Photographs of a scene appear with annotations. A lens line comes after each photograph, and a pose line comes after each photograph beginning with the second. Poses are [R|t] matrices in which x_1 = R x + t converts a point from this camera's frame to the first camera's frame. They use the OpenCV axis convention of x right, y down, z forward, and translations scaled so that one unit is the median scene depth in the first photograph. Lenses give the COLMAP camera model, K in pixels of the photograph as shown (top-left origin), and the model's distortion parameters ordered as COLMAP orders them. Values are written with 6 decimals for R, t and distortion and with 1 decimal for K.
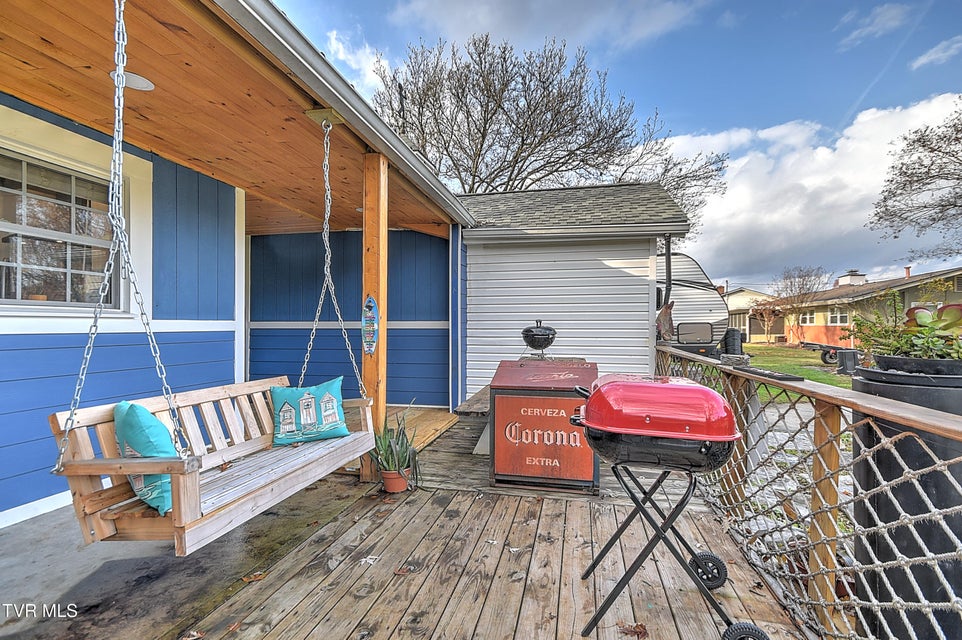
lens RADIAL K [[451.7, 0, 483.6], [0, 451.7, 322.8], [0, 0, 1]] dist [0.018034, -0.000463]
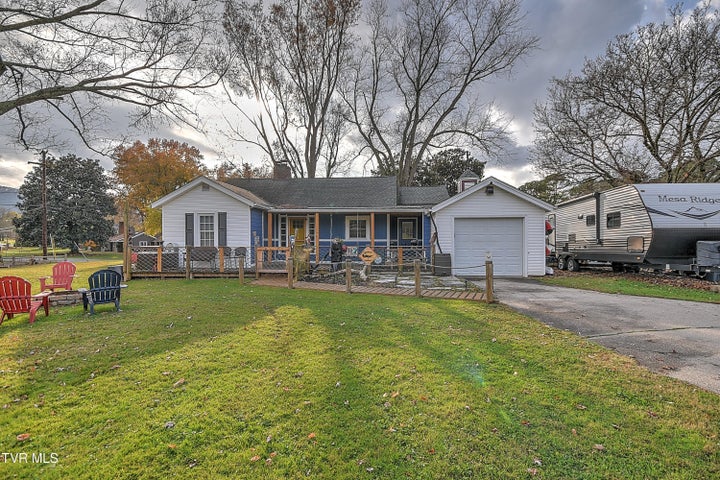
lens RADIAL K [[356.0, 0, 361.9], [0, 356.0, 241.8], [0, 0, 1]] dist [0.023549, 0.001272]
pose [[0.108027, -0.004011, -0.994140, 7.051353], [0.009481, 0.999951, -0.003004, 0.066528], [0.994103, -0.009101, 0.108059, 0.533710]]
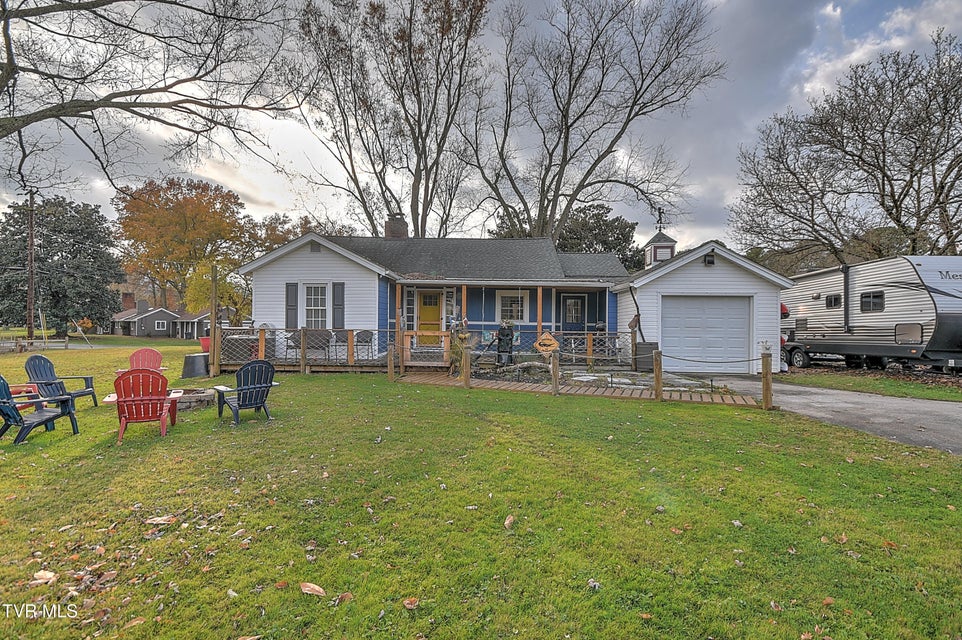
lens RADIAL K [[475.6, 0, 483.6], [0, 475.6, 322.4], [0, 0, 1]] dist [0.023549, 0.001272]
pose [[0.172040, -0.008432, -0.985054, 6.818769], [-0.003117, 0.999954, -0.009104, 0.066576], [0.985085, 0.004637, 0.172006, -0.574219]]
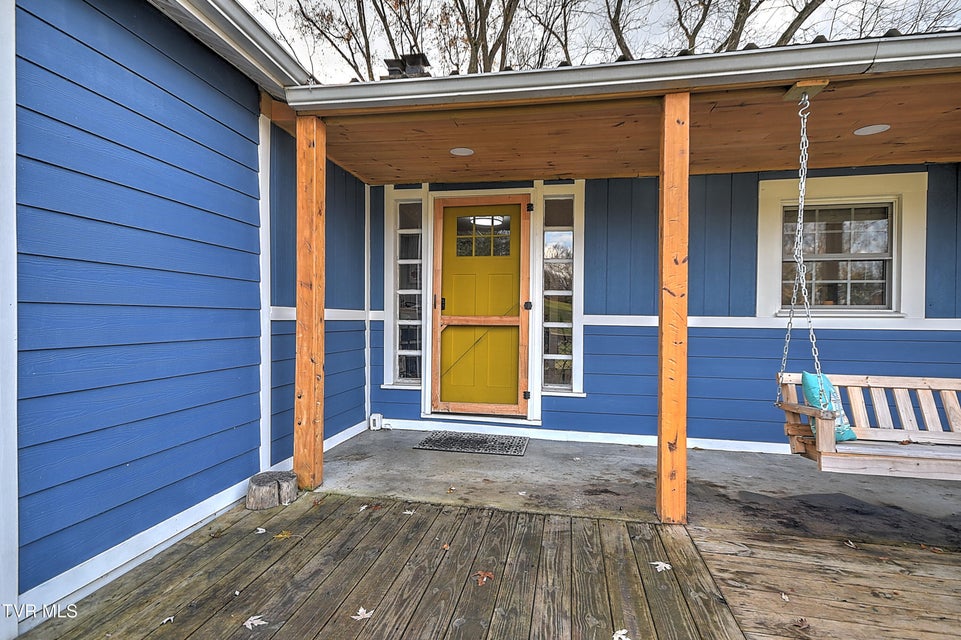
lens RADIAL K [[475.1, 0, 483.1], [0, 475.1, 322.4], [0, 0, 1]] dist [0.023549, 0.001272]
pose [[0.033955, 0.002897, -0.999419, 0.634094], [0.000614, 0.999996, 0.002920, -0.001981], [0.999423, -0.000713, 0.033953, -0.137826]]
